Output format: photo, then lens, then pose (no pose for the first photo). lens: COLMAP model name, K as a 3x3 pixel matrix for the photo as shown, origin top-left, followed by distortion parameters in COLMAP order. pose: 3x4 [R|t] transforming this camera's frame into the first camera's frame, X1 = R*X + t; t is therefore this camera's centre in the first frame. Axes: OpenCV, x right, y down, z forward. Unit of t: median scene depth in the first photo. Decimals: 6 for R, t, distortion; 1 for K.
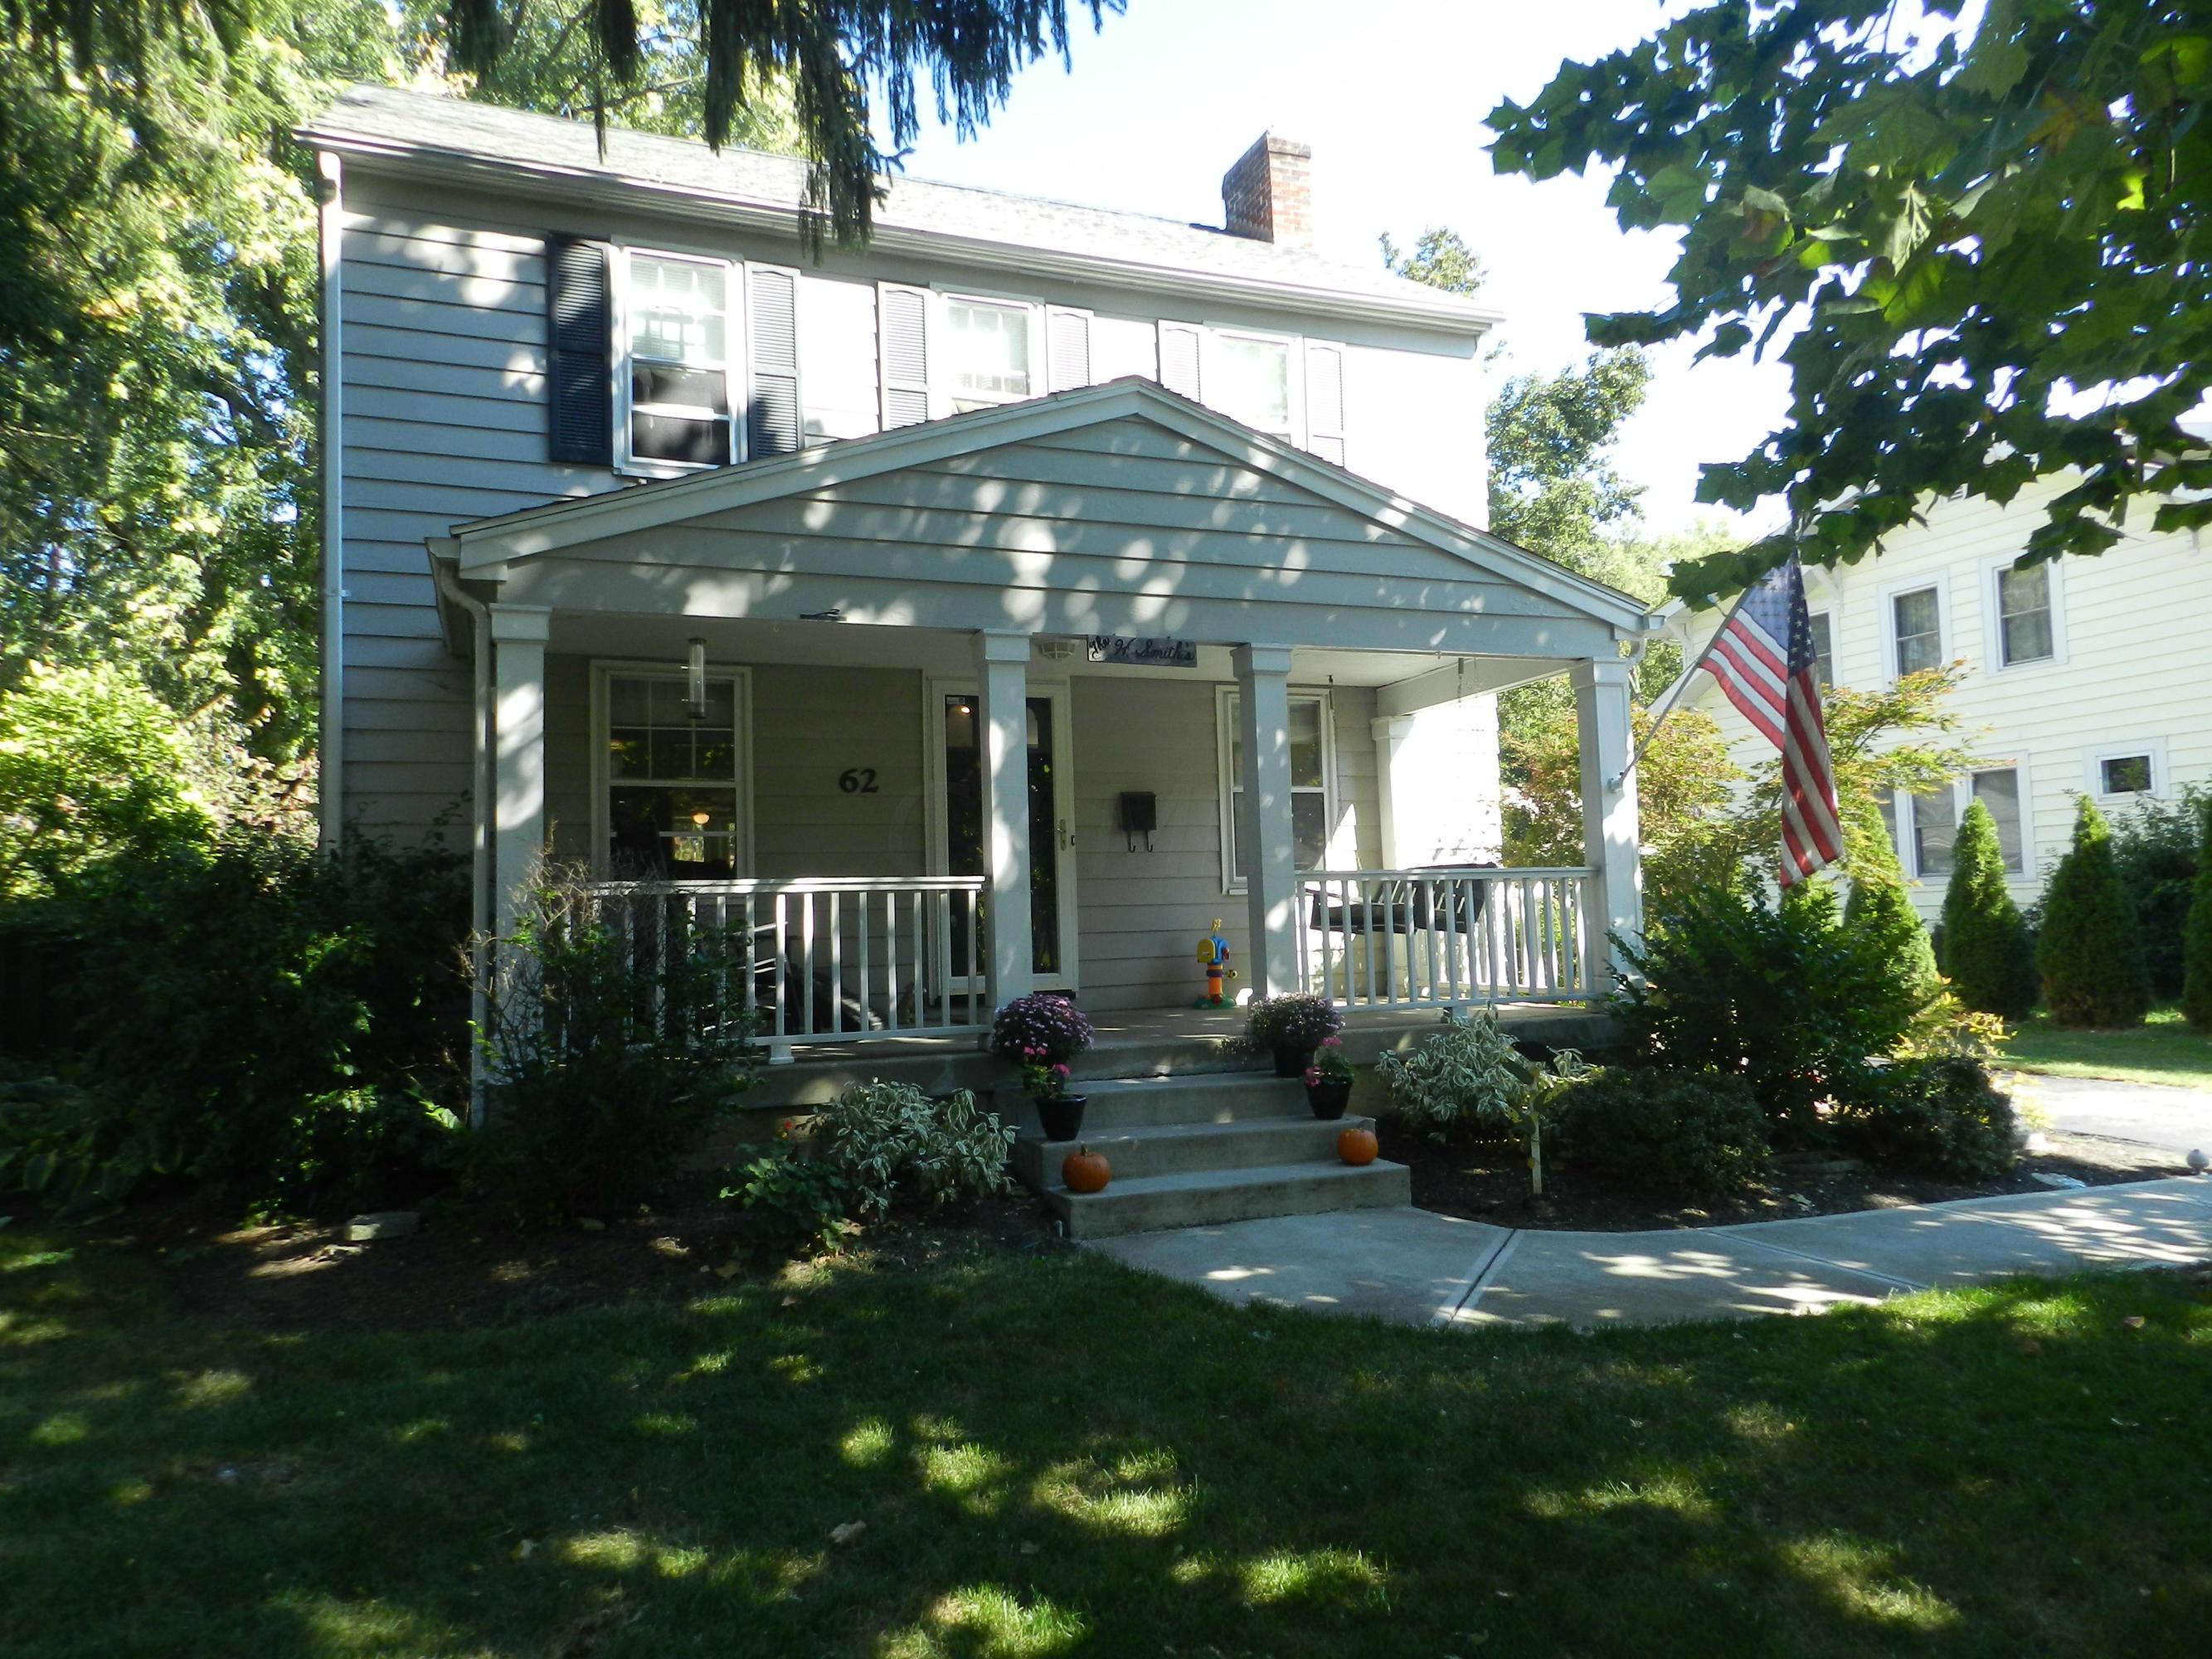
lens RADIAL K [[1506.1, 0, 1102.8], [0, 1506.1, 830.4], [0, 0, 1]] dist [0.026495, -0.013339]
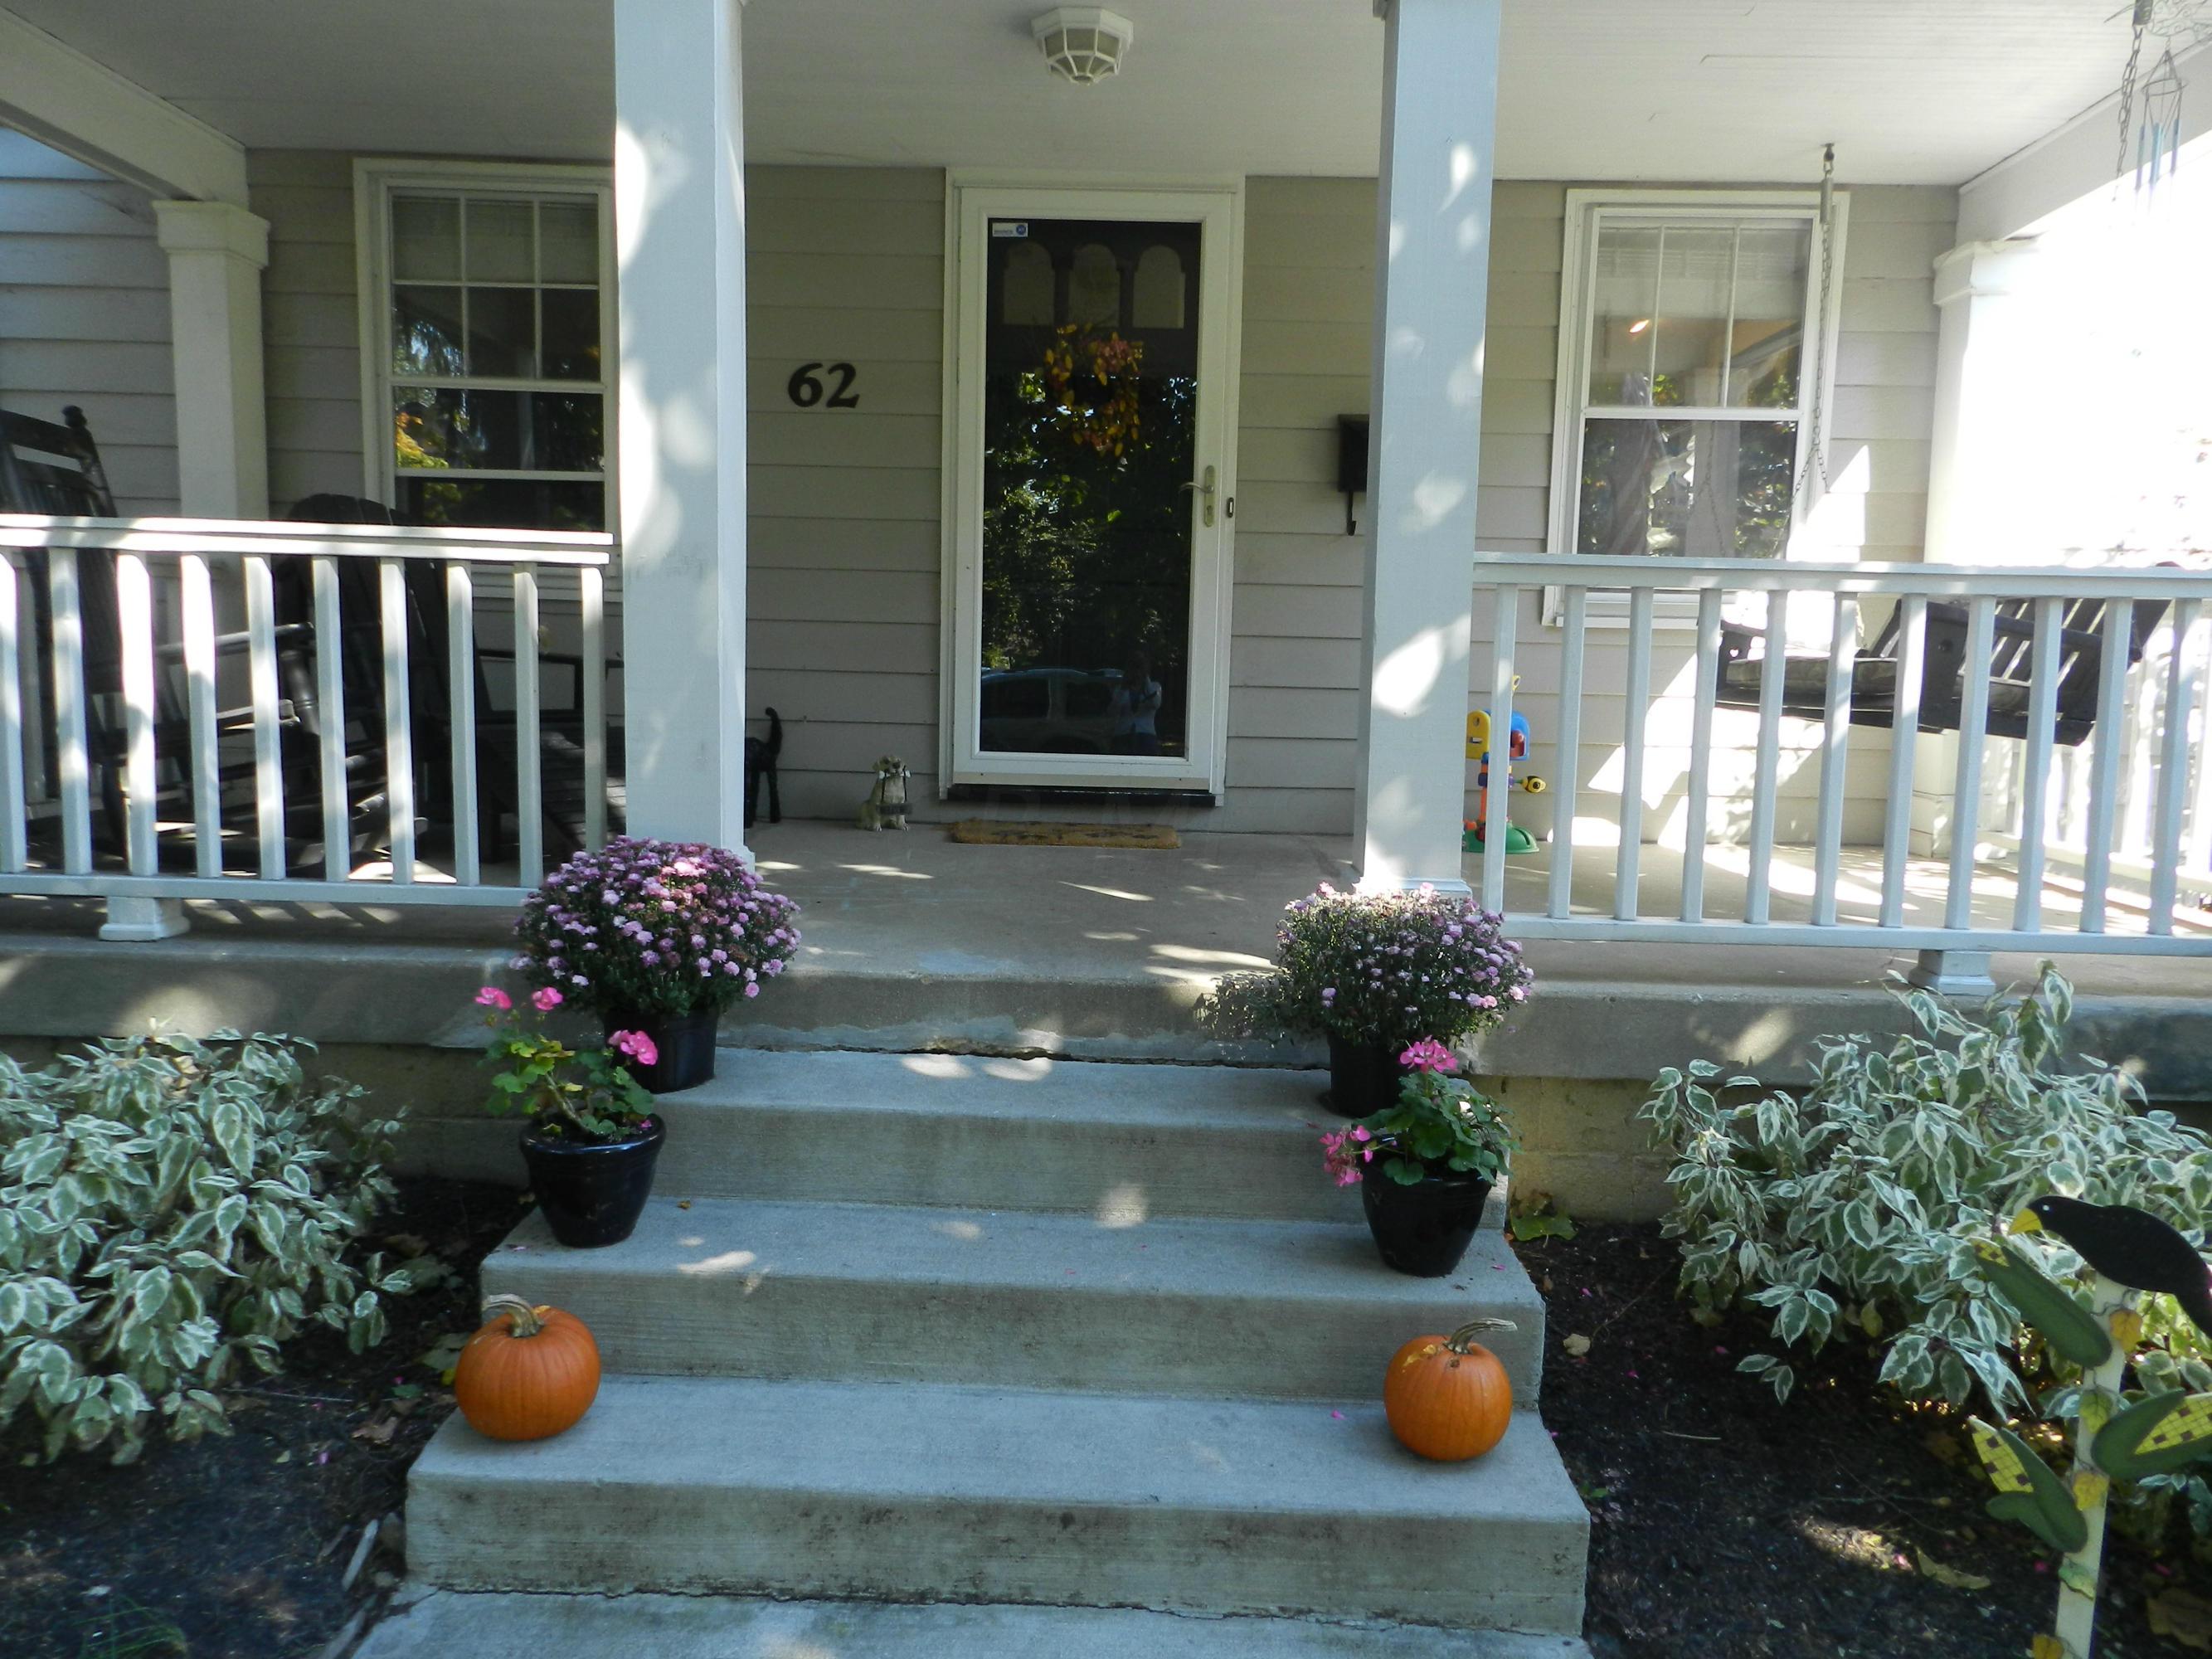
lens RADIAL K [[1506.1, 0, 1112.4], [0, 1506.1, 826.7], [0, 0, 1]] dist [0.026495, -0.013339]
pose [[0.918684, 0.095089, -0.383376, 0.162915], [-0.028300, 0.983942, 0.176231, 0.025715], [0.393978, -0.151051, 0.906623, 0.524770]]
